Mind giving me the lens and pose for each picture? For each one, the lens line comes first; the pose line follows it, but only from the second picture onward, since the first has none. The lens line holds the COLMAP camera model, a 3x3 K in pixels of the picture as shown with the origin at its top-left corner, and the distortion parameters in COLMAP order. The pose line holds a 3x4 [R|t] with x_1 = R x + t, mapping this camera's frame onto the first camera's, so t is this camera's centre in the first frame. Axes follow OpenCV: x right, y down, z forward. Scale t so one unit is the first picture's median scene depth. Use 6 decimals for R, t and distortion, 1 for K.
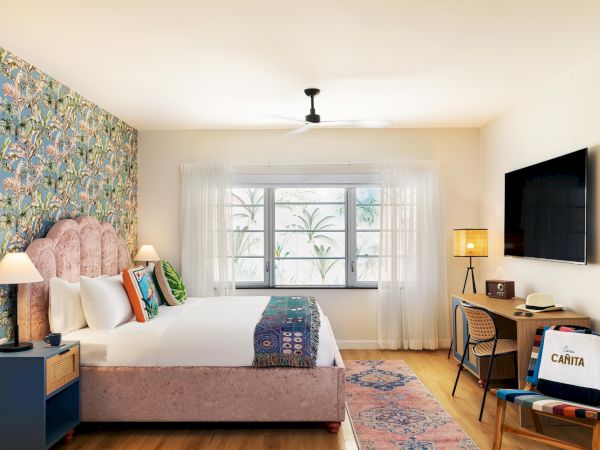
lens RADIAL K [[423.7, 0, 300.0], [0, 423.7, 225.0], [0, 0, 1]] dist [-0.004327, -0.002920]
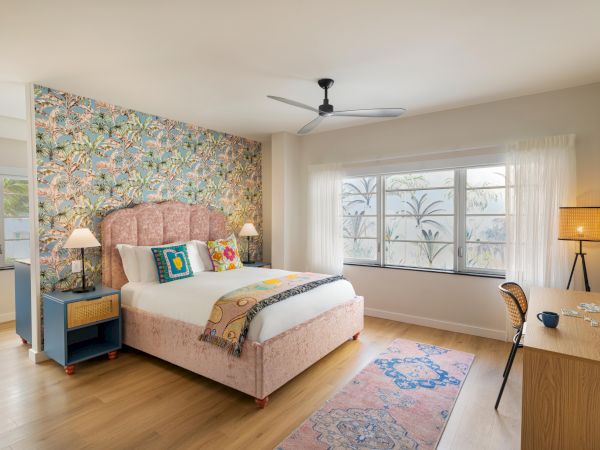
lens RADIAL K [[330.7, 0, 300.0], [0, 330.7, 225.0], [0, 0, 1]] dist [0.002982, 0.000631]
pose [[0.822285, 0.013442, -0.568918, 0.249576], [0.012917, 0.999023, 0.042274, -0.001347], [0.568930, -0.042110, 0.821307, 0.160682]]
